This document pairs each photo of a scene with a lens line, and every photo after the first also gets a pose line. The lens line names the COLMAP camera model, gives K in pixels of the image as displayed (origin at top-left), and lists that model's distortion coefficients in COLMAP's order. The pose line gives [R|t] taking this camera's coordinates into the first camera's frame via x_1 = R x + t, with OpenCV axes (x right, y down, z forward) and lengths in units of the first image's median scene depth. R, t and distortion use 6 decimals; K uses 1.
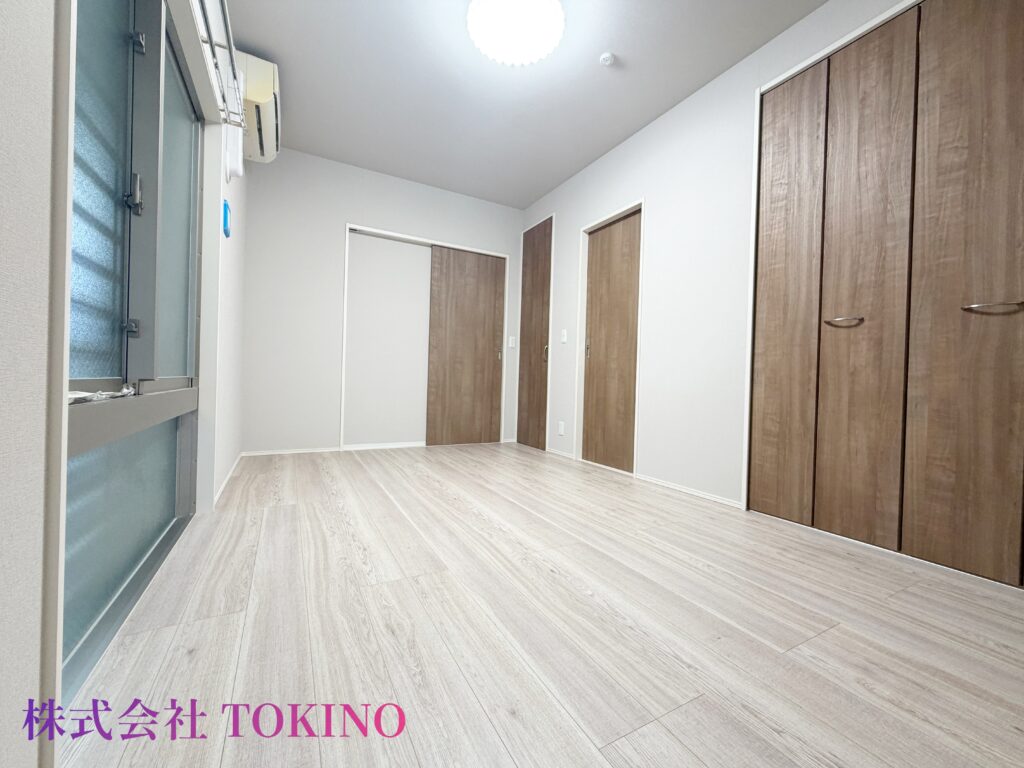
lens RADIAL K [[409.8, 0, 517.5], [0, 409.8, 385.2], [0, 0, 1]] dist [0.000512, -0.000165]
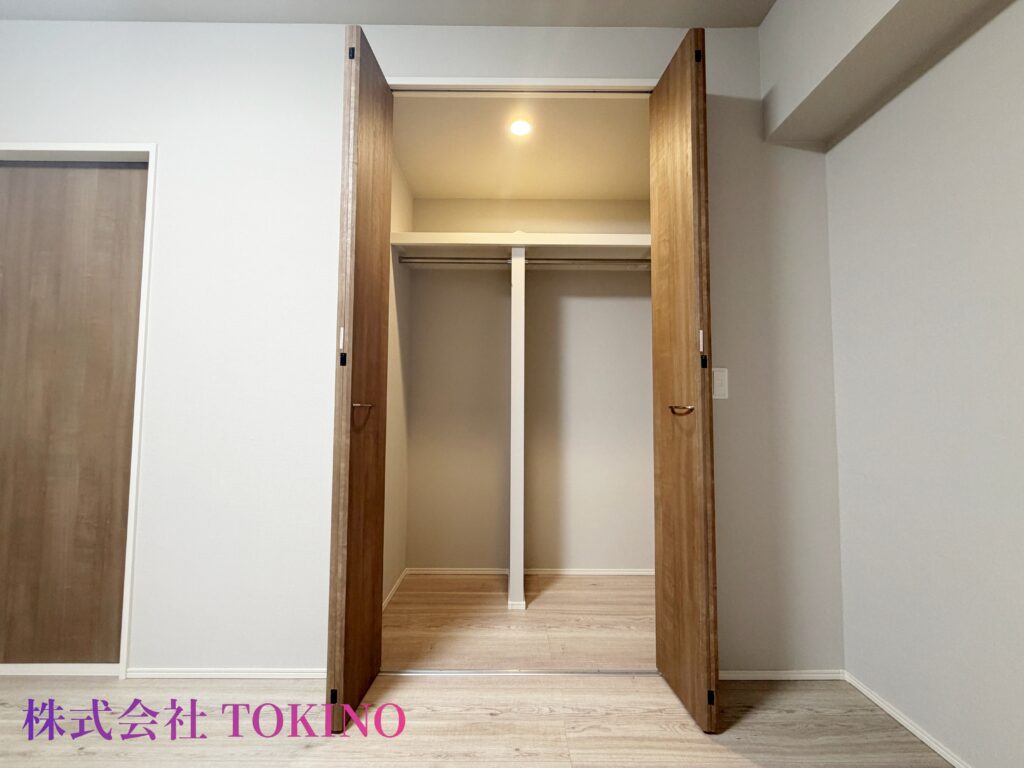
lens RADIAL K [[409.8, 0, 511.7], [0, 409.8, 380.7], [0, 0, 1]] dist [0.000512, -0.000165]
pose [[0.487379, 0.022325, 0.872905, 0.063848], [0.012059, 0.999406, -0.032293, -0.110823], [-0.873107, 0.026265, 0.486820, 0.298521]]
